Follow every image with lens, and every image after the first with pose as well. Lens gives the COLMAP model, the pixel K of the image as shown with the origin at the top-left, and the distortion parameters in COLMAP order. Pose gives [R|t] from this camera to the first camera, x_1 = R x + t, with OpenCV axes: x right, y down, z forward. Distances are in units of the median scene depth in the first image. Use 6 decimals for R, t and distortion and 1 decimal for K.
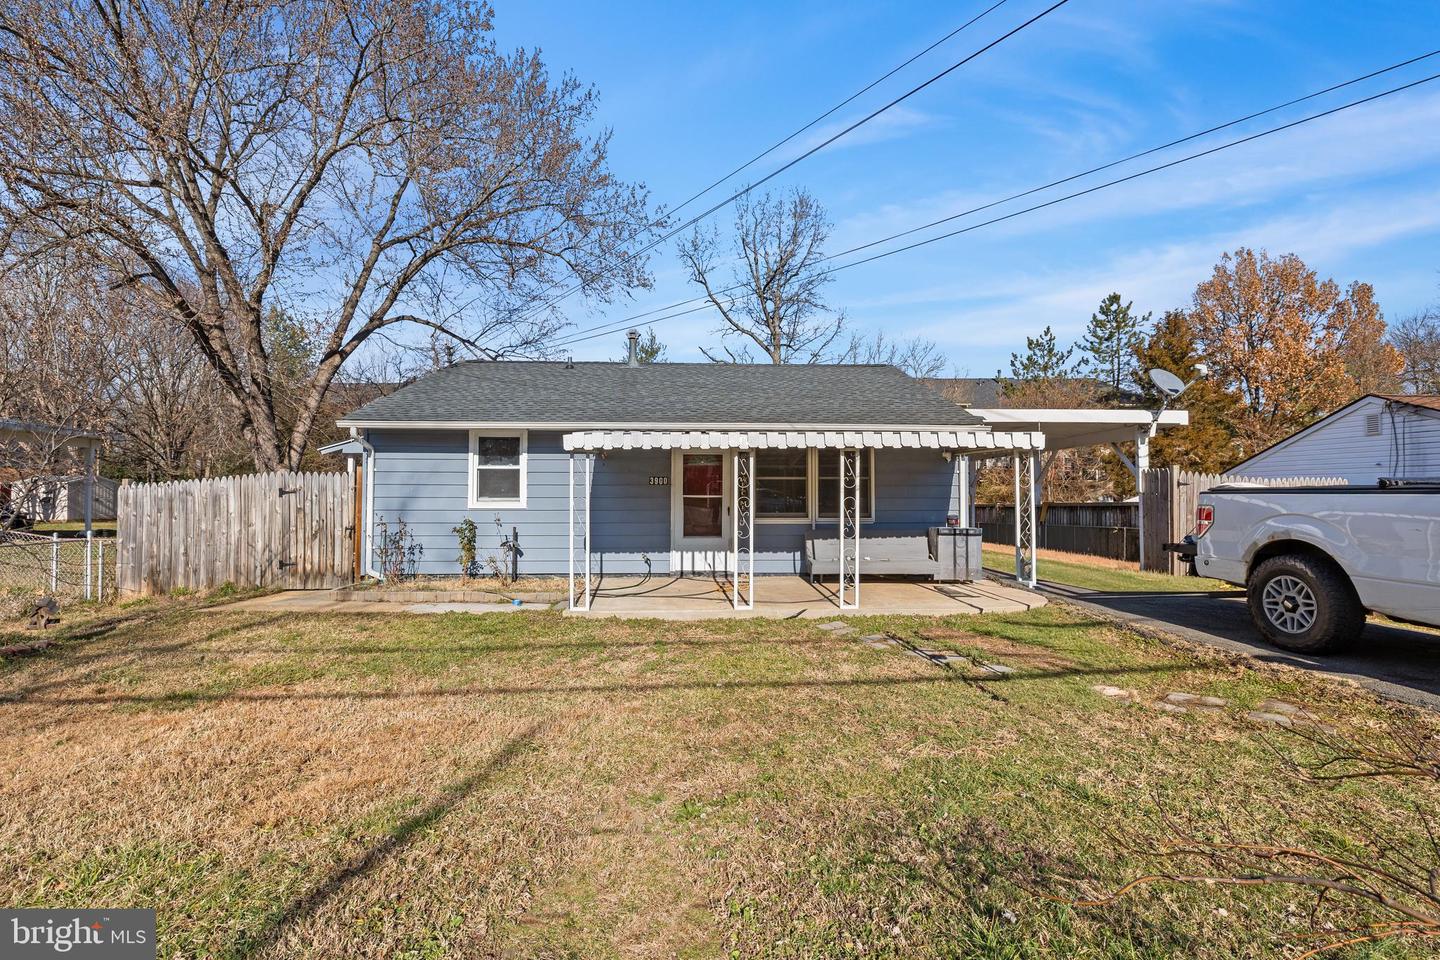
lens RADIAL K [[605.0, 0, 719.8], [0, 605.0, 483.2], [0, 0, 1]] dist [-0.001442, 0.000116]
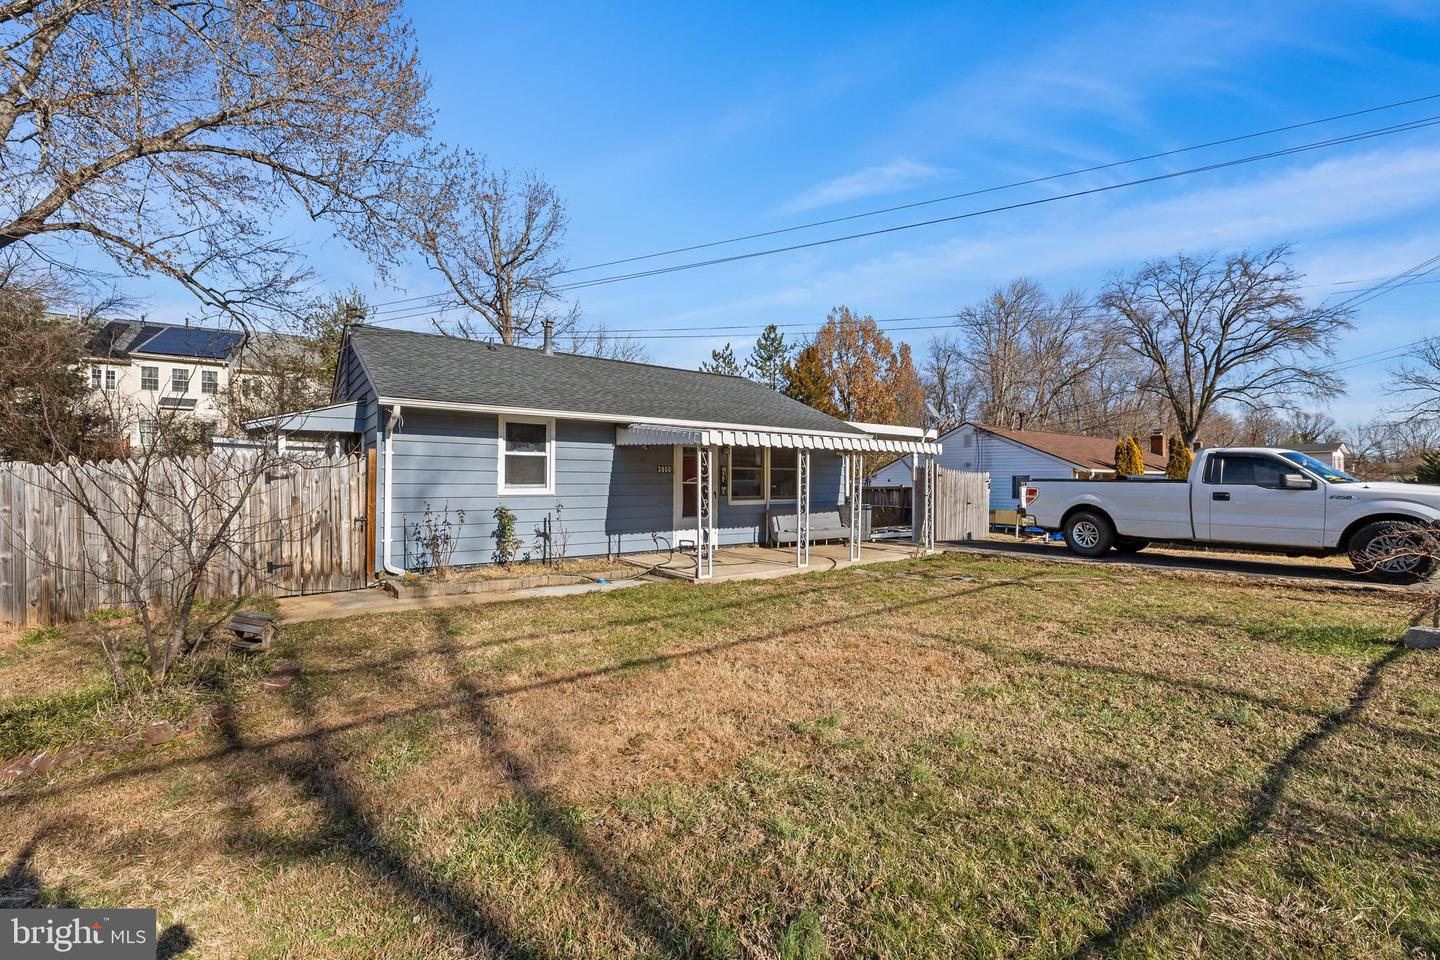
lens RADIAL K [[605.0, 0, 711.8], [0, 605.0, 484.0], [0, 0, 1]] dist [-0.001442, 0.000116]
pose [[0.824905, -0.000303, 0.565272, -0.680086], [-0.014802, 0.999645, 0.022136, -0.003084], [-0.565078, -0.026628, 0.824608, 0.000591]]
